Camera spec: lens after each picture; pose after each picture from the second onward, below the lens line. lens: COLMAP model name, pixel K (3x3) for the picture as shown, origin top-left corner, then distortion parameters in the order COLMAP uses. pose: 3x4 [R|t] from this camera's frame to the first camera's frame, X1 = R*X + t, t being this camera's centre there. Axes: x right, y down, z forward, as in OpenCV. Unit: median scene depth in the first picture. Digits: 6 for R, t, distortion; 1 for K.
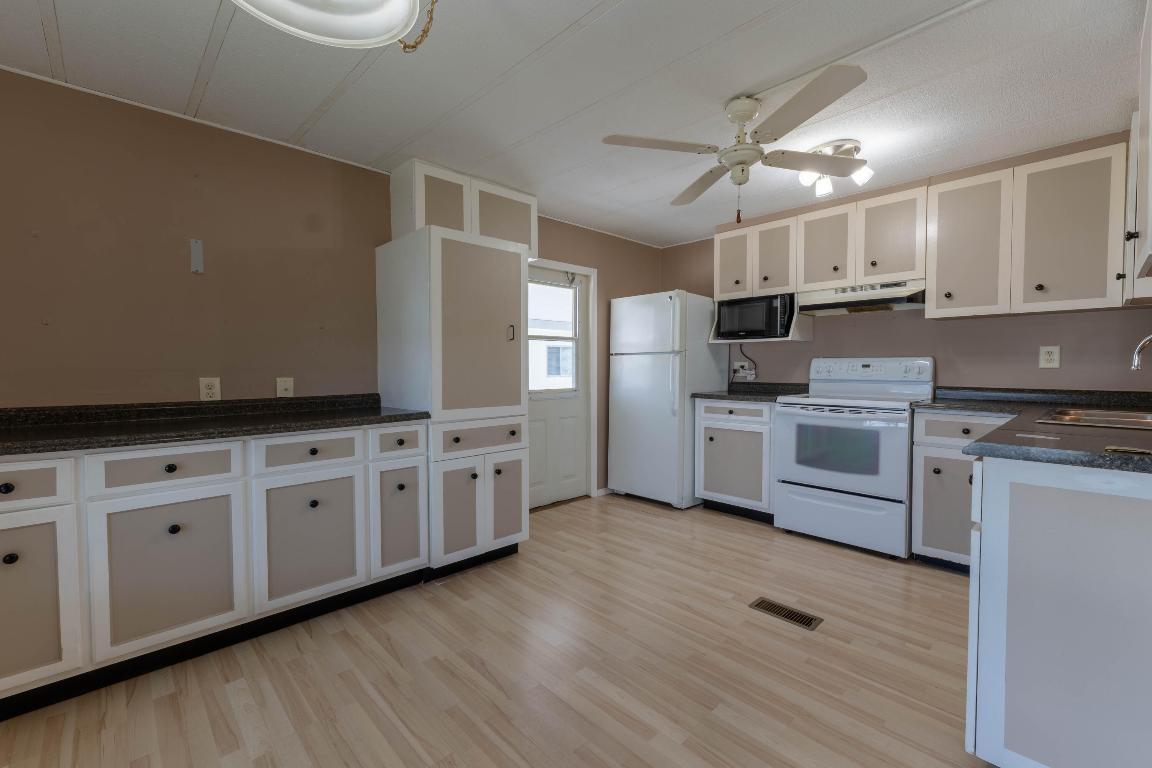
lens RADIAL K [[494.3, 0, 575.2], [0, 494.3, 381.1], [0, 0, 1]] dist [0.003685, 0.000369]
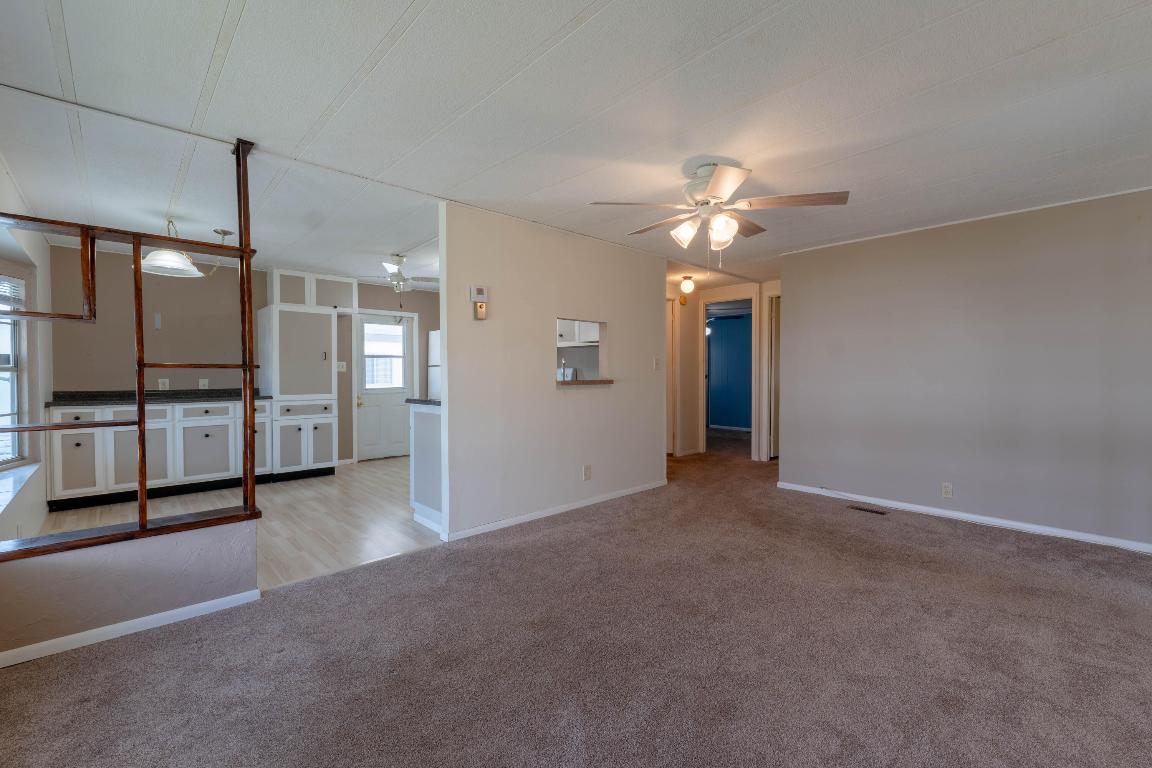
lens RADIAL K [[494.3, 0, 577.2], [0, 494.3, 380.8], [0, 0, 1]] dist [0.003685, 0.000369]
pose [[0.999983, -0.000882, -0.005786, 0.926095], [0.000782, 0.999852, -0.017181, 0.034744], [0.005800, 0.017176, 0.999836, -0.980781]]
